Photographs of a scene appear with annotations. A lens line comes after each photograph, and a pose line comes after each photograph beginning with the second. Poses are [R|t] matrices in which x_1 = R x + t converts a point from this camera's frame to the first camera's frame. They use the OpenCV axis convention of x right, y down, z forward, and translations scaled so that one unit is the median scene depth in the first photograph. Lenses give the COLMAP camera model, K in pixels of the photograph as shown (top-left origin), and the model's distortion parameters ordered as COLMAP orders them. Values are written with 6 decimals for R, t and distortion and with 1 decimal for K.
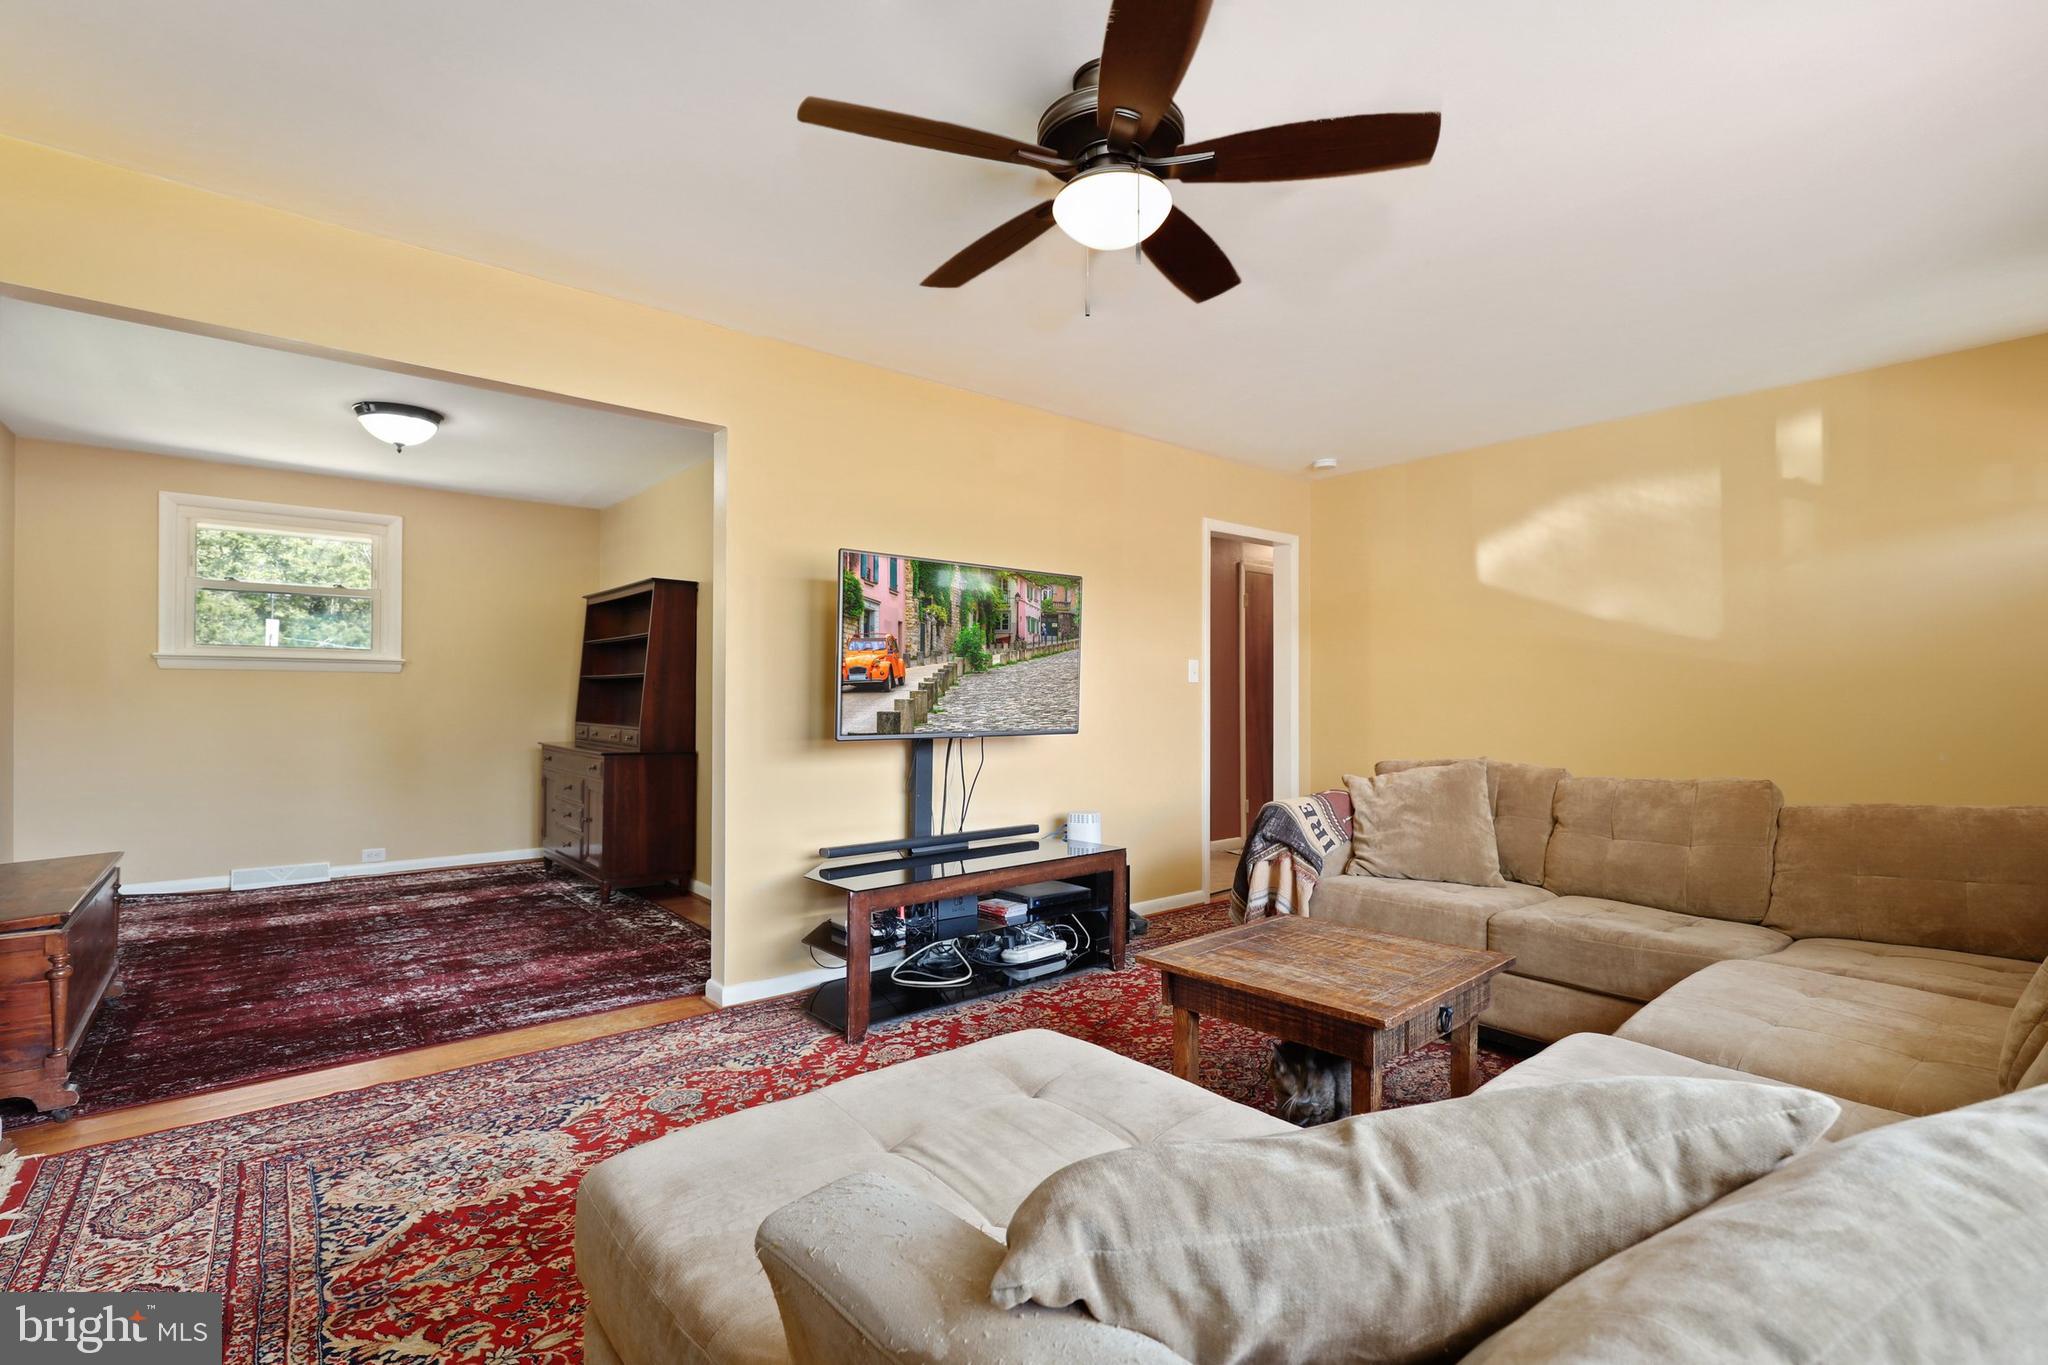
lens RADIAL K [[944.6, 0, 1037.5], [0, 944.6, 695.9], [0, 0, 1]] dist [-0.014502, 0.000524]
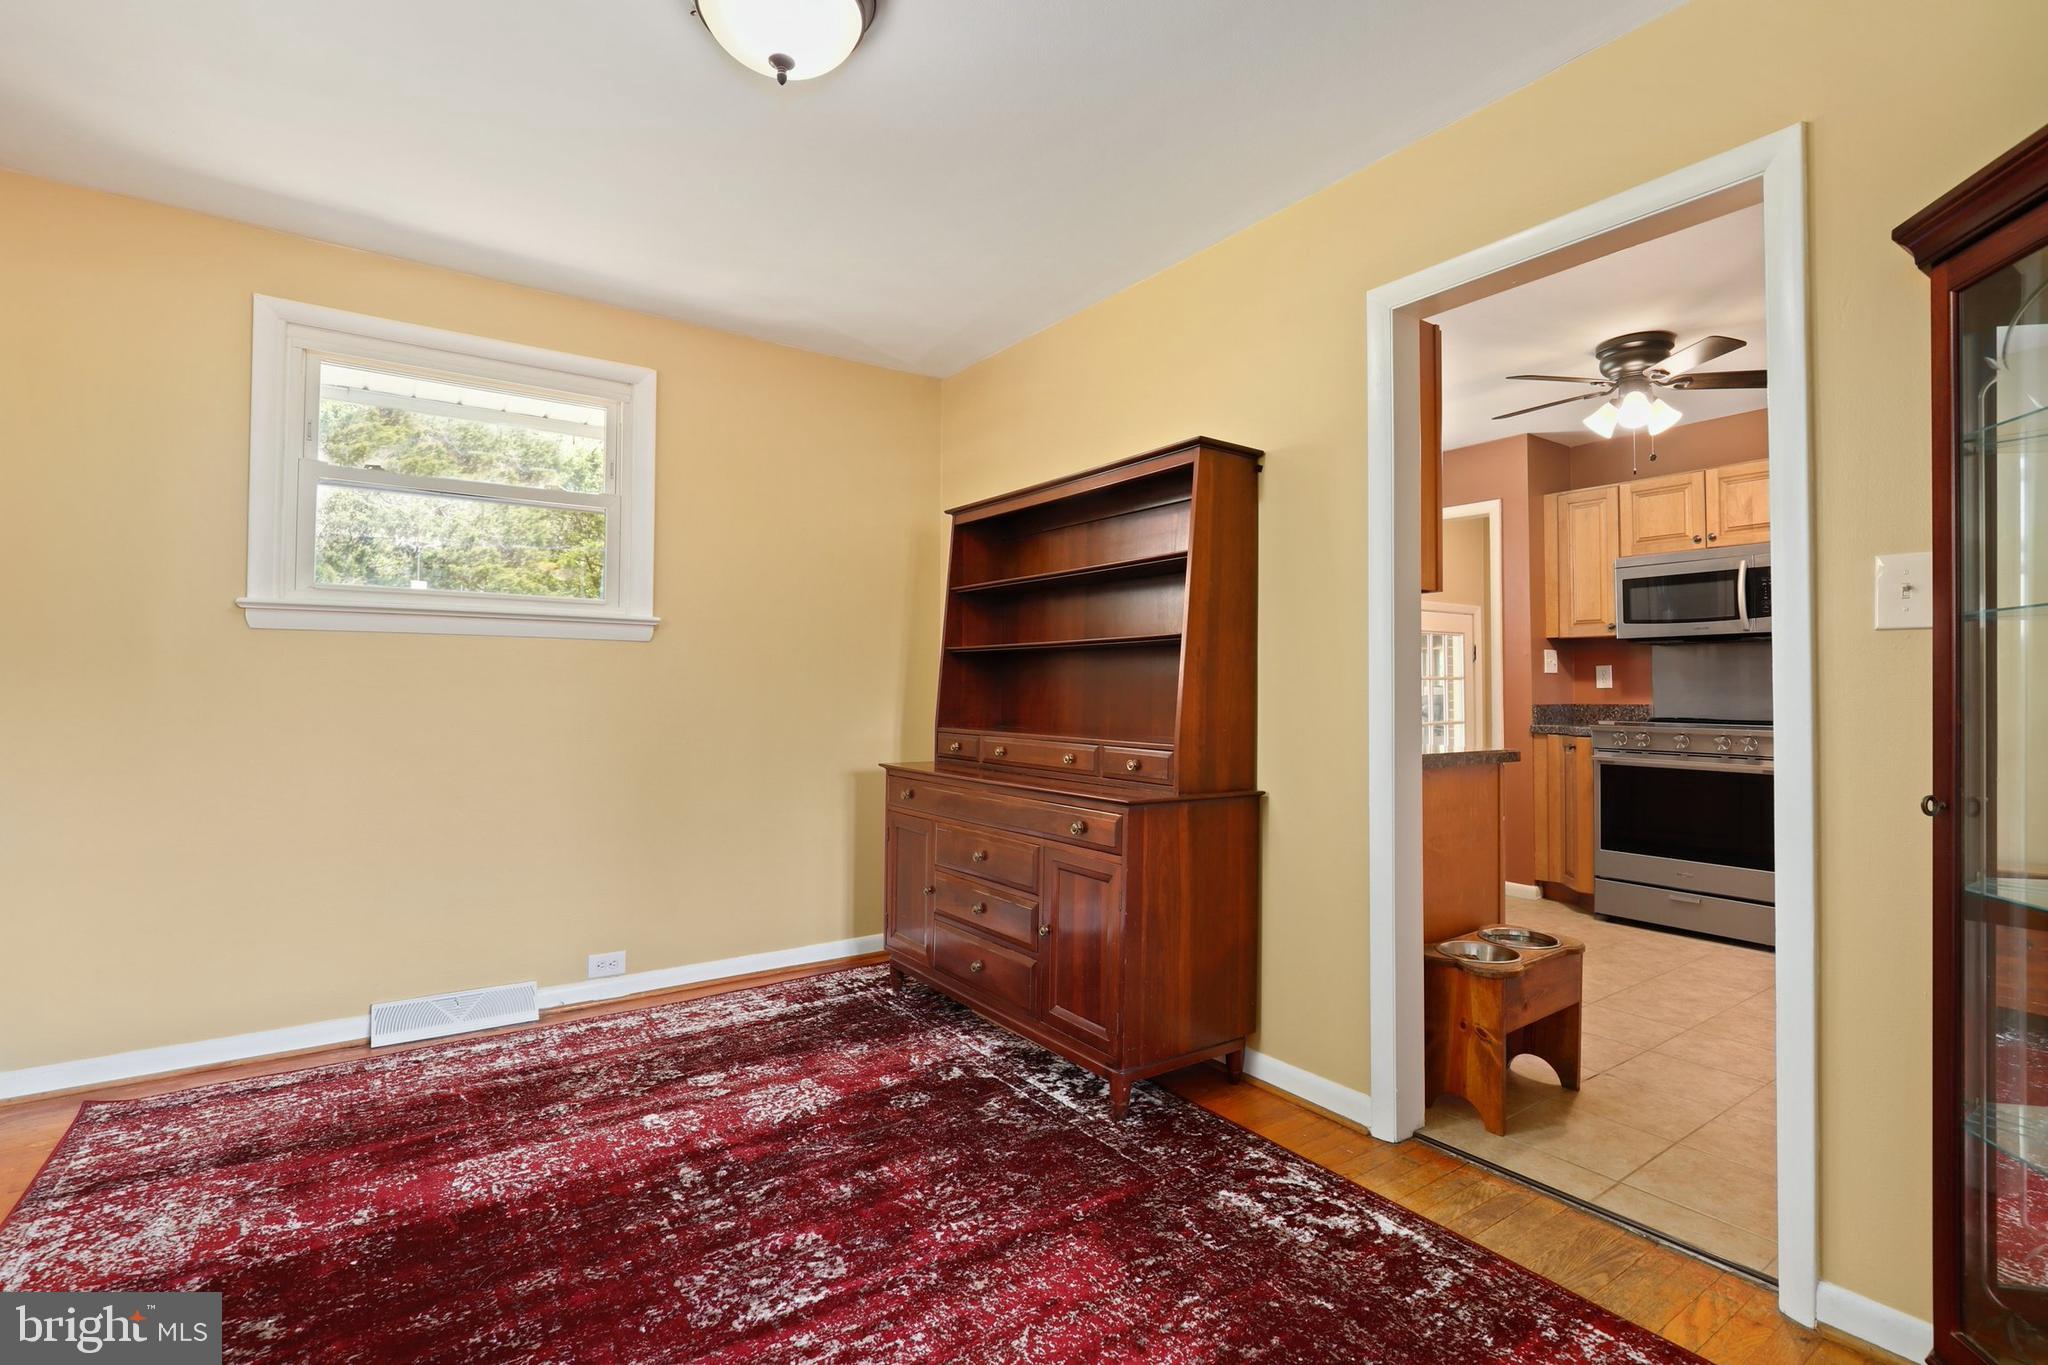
lens RADIAL K [[941.7, 0, 1029.2], [0, 941.7, 674.0], [0, 0, 1]] dist [-0.015970, -0.000174]
pose [[0.996220, -0.001459, -0.086856, -0.620333], [-0.000029, 0.999853, -0.017138, 0.008092], [0.086868, 0.017076, 0.996073, 0.700727]]
